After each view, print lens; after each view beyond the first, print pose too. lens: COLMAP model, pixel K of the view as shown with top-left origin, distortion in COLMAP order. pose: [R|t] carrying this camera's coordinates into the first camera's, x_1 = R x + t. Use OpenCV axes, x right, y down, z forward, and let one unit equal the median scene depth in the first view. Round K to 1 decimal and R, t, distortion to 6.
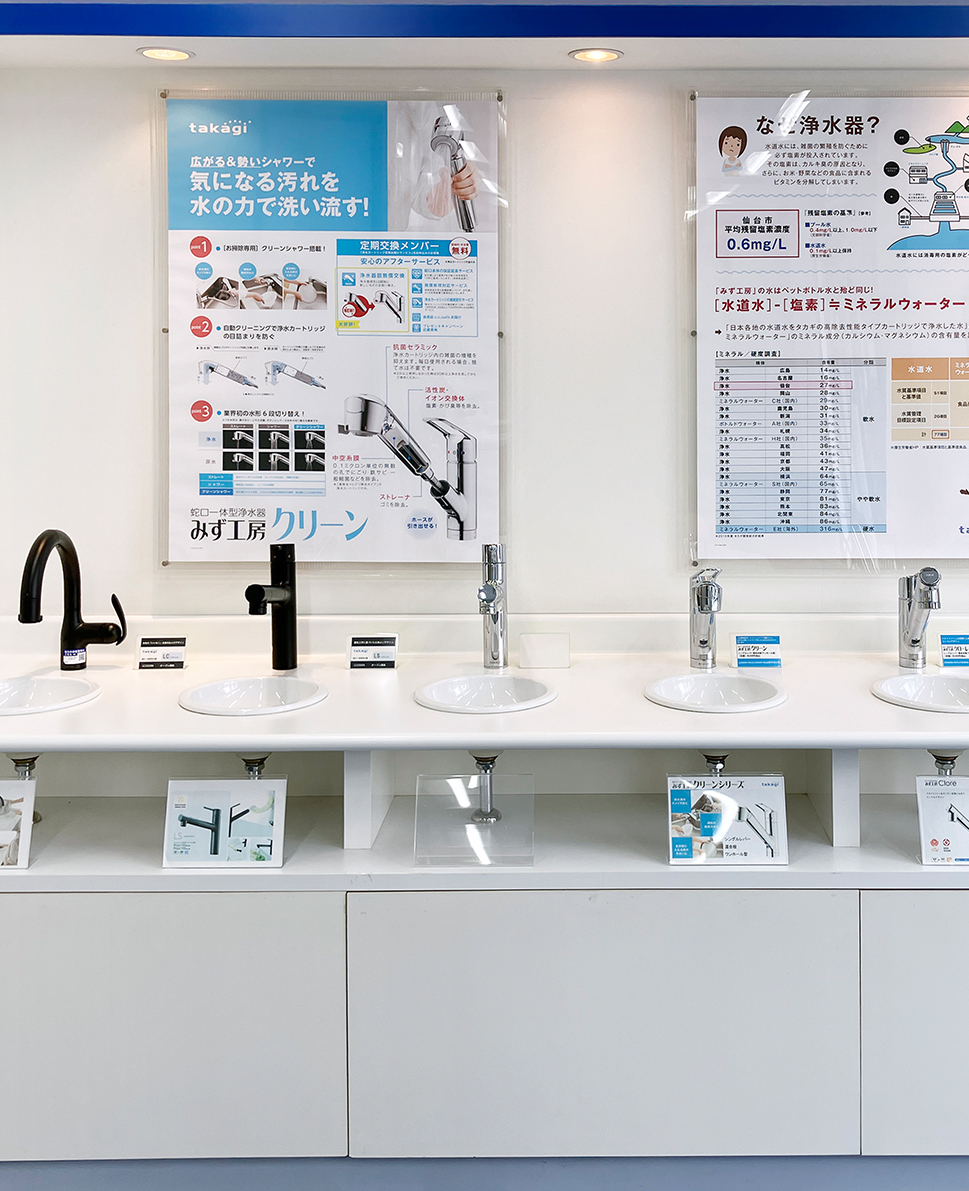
lens RADIAL K [[1534.8, 0, 484.5], [0, 1534.8, 595.5], [0, 0, 1]] dist [0.162097, -1.382564]
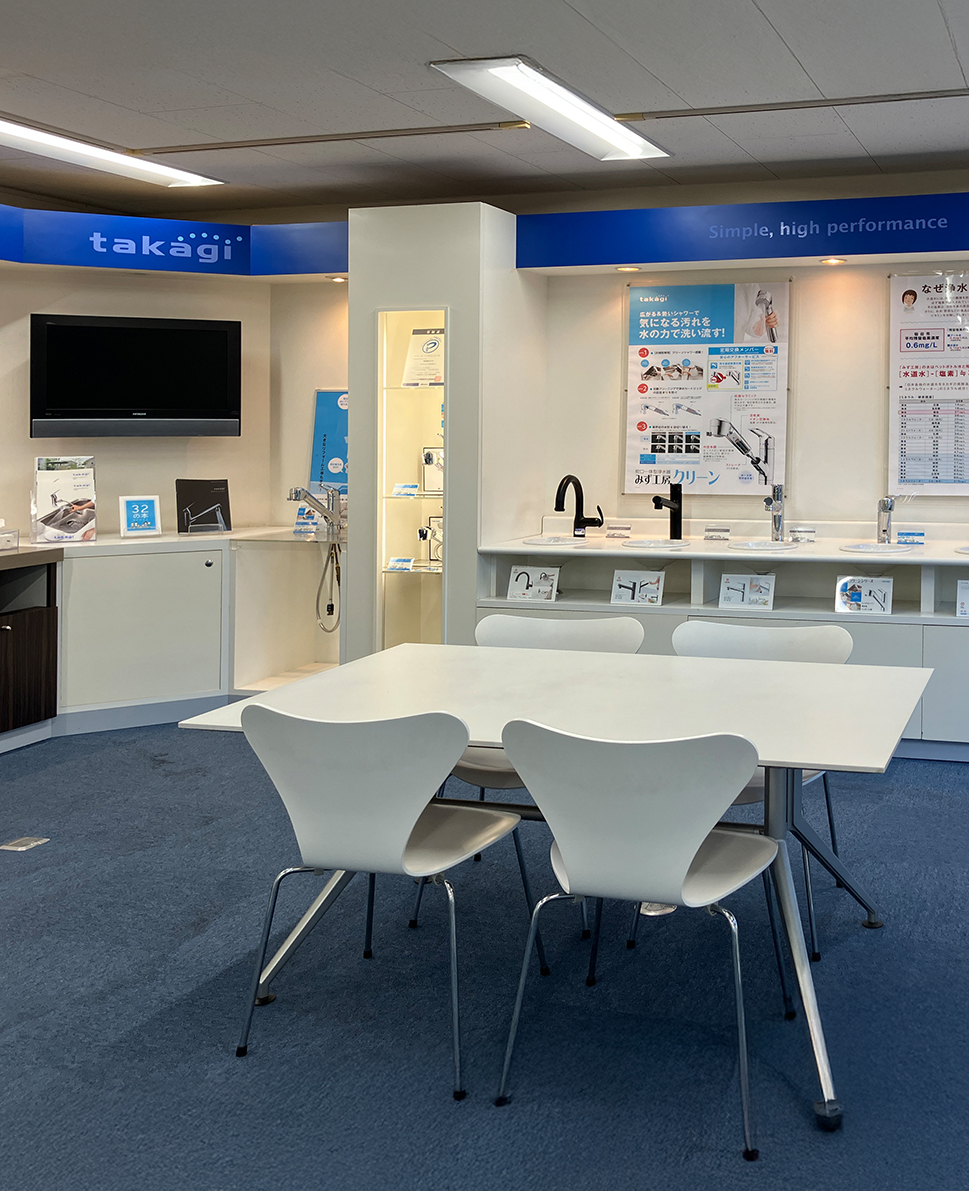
lens RADIAL K [[1534.8, 0, 484.5], [0, 1534.8, 595.5], [0, 0, 1]] dist [0.162097, -1.382564]
pose [[0.966568, 0.058435, -0.249663, 0.148425], [-0.000369, 0.974002, 0.226541, -0.368769], [0.256410, -0.218875, 0.941460, -1.092539]]
